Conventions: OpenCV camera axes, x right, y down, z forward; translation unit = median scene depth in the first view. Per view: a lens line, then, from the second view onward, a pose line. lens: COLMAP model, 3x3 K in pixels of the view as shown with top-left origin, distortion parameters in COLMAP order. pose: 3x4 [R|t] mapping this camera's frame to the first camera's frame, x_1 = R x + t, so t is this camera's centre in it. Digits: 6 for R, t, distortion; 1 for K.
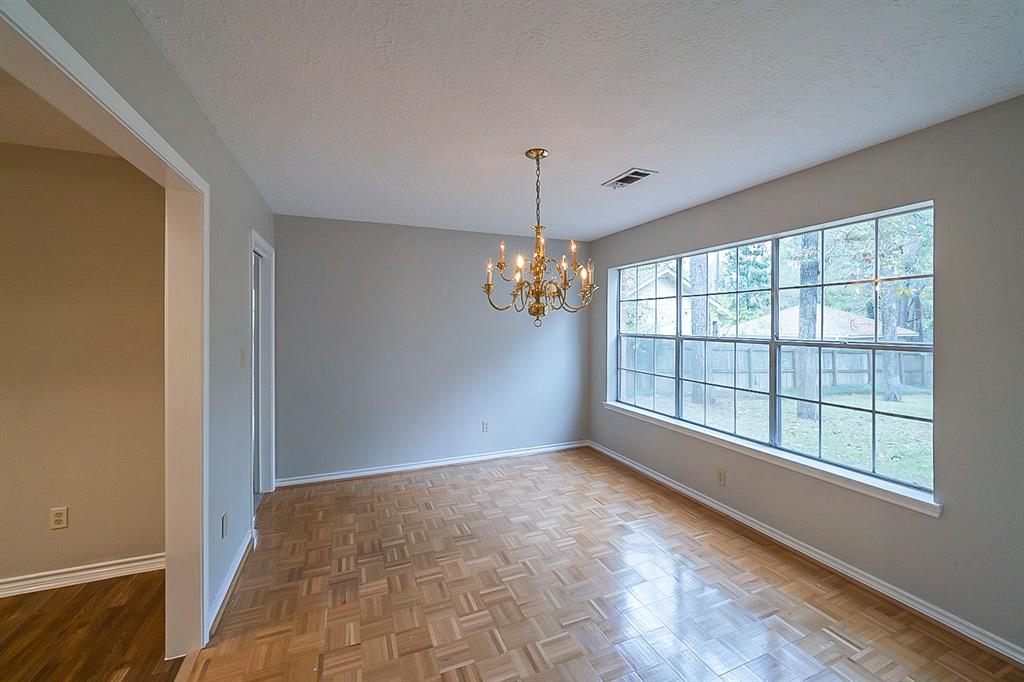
lens RADIAL K [[407.6, 0, 509.6], [0, 407.6, 325.2], [0, 0, 1]] dist [-0.000708, -0.000048]
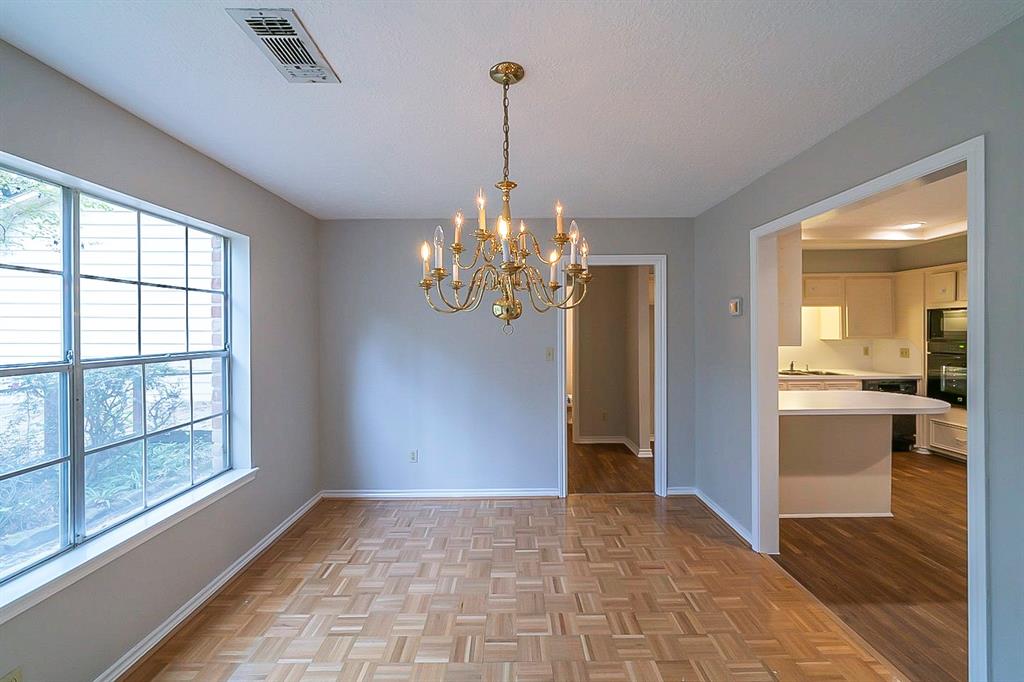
lens RADIAL K [[401.1, 0, 508.1], [0, 401.1, 335.2], [0, 0, 1]] dist [-0.000532, 0.000033]
pose [[-0.929807, 0.003640, 0.368029, -0.192968], [0.006013, 0.999968, 0.005301, -0.000509], [-0.367998, 0.007142, -0.929799, 1.797898]]
